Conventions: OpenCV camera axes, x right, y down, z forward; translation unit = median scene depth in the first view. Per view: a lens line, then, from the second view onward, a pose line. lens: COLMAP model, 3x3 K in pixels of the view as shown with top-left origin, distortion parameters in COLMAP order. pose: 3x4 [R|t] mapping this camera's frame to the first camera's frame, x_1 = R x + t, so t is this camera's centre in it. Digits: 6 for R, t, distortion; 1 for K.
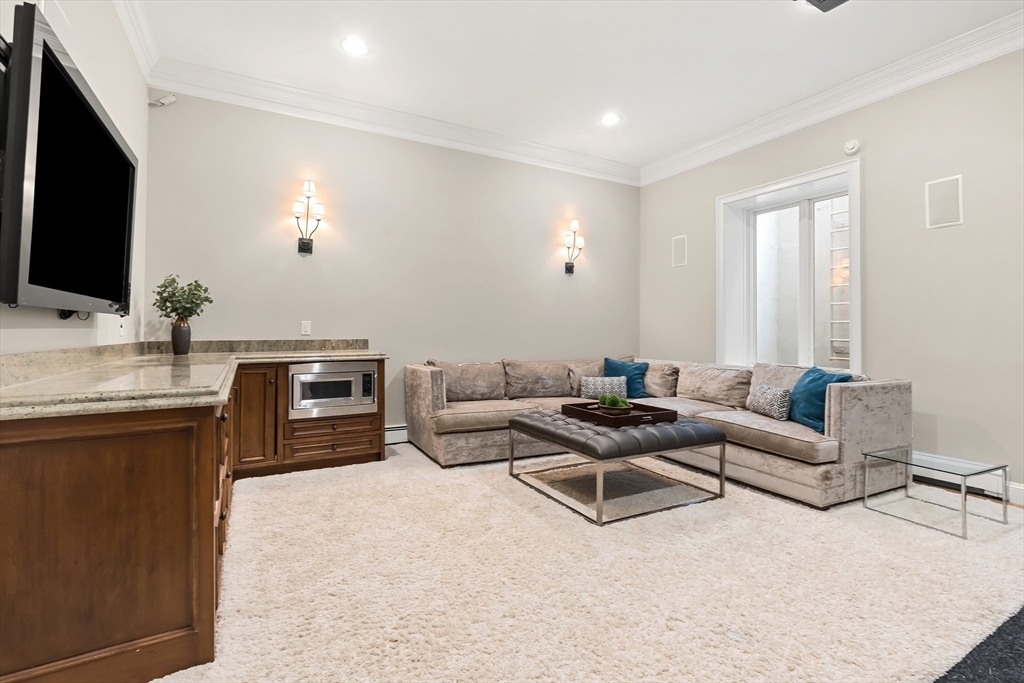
lens RADIAL K [[471.8, 0, 536.7], [0, 471.8, 330.1], [0, 0, 1]] dist [0.010167, -0.000029]
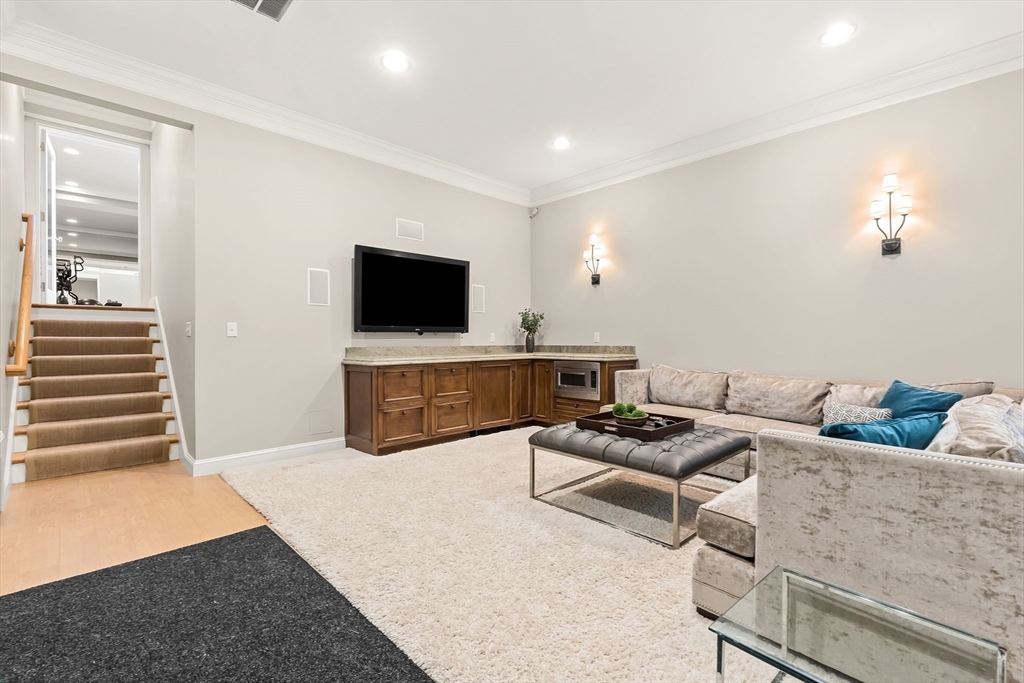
lens RADIAL K [[461.2, 0, 510.5], [0, 461.2, 338.0], [0, 0, 1]] dist [-0.003556, 0.000057]
pose [[0.252139, -0.009469, -0.967645, 0.777254], [-0.000921, 0.999949, -0.010025, 0.010940], [0.967690, 0.003419, 0.252118, 0.401040]]
